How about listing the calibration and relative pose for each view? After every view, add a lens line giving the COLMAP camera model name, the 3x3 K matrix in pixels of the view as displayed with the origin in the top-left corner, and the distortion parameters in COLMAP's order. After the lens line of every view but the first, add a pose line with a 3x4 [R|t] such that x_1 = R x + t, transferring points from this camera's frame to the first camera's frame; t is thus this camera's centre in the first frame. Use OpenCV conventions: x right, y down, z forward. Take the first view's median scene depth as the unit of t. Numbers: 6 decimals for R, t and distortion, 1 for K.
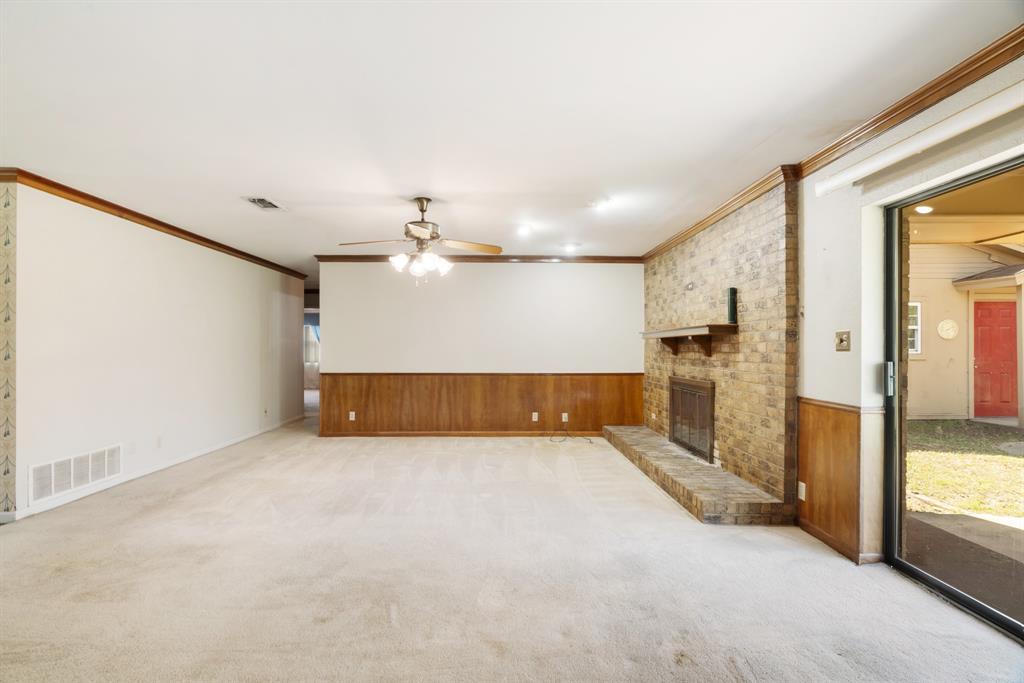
lens RADIAL K [[458.1, 0, 510.2], [0, 458.1, 345.2], [0, 0, 1]] dist [0.000469, 0.000118]
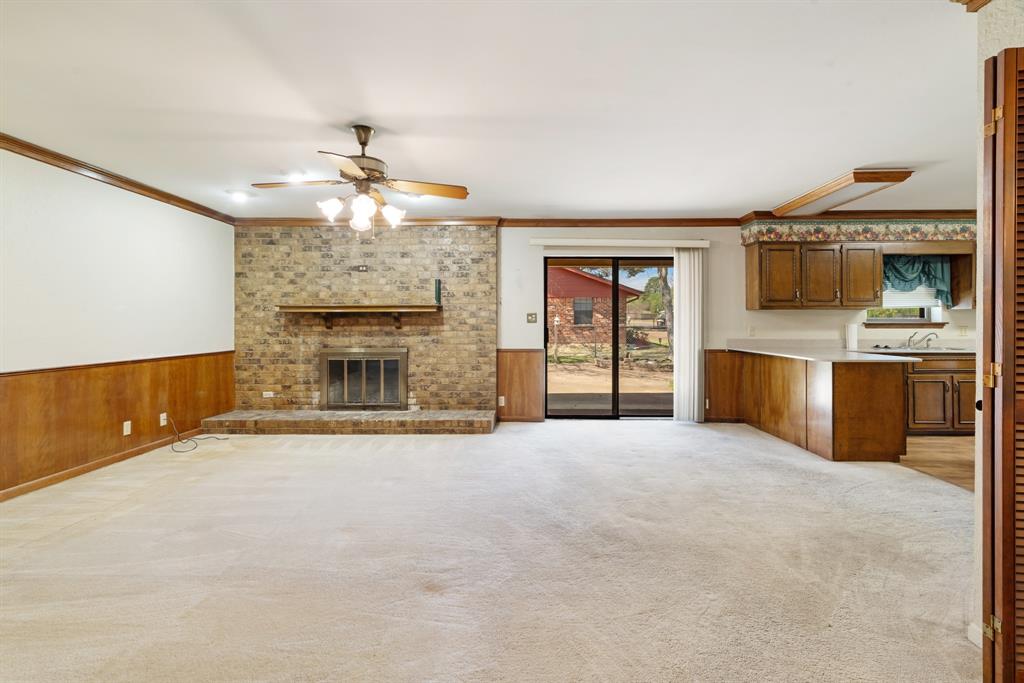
lens RADIAL K [[458.1, 0, 532.2], [0, 458.1, 324.3], [0, 0, 1]] dist [0.000469, 0.000118]
pose [[0.033074, -0.005579, 0.999437, -0.949849], [-0.005597, 0.999968, 0.005767, 0.005263], [-0.999437, -0.005785, 0.033042, 0.678880]]
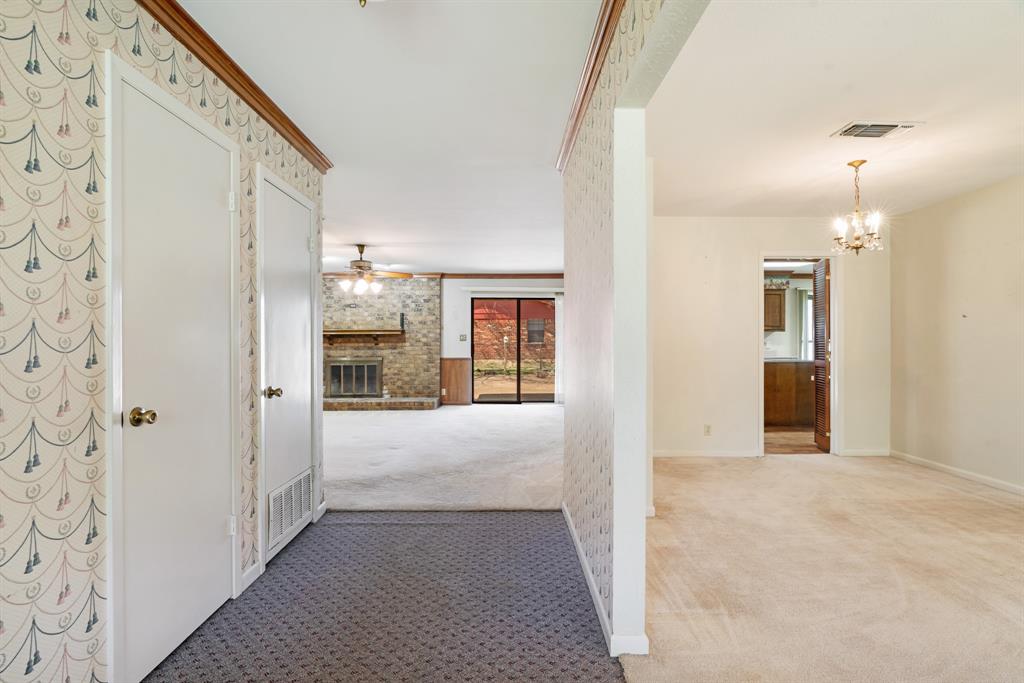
lens RADIAL K [[458.1, 0, 506.6], [0, 458.1, 339.2], [0, 0, 1]] dist [0.000469, 0.000118]
pose [[0.030346, 0.002106, 0.999537, -1.740905], [-0.003567, 0.999992, -0.001999, 0.004090], [-0.999533, -0.003504, 0.030353, 0.443732]]
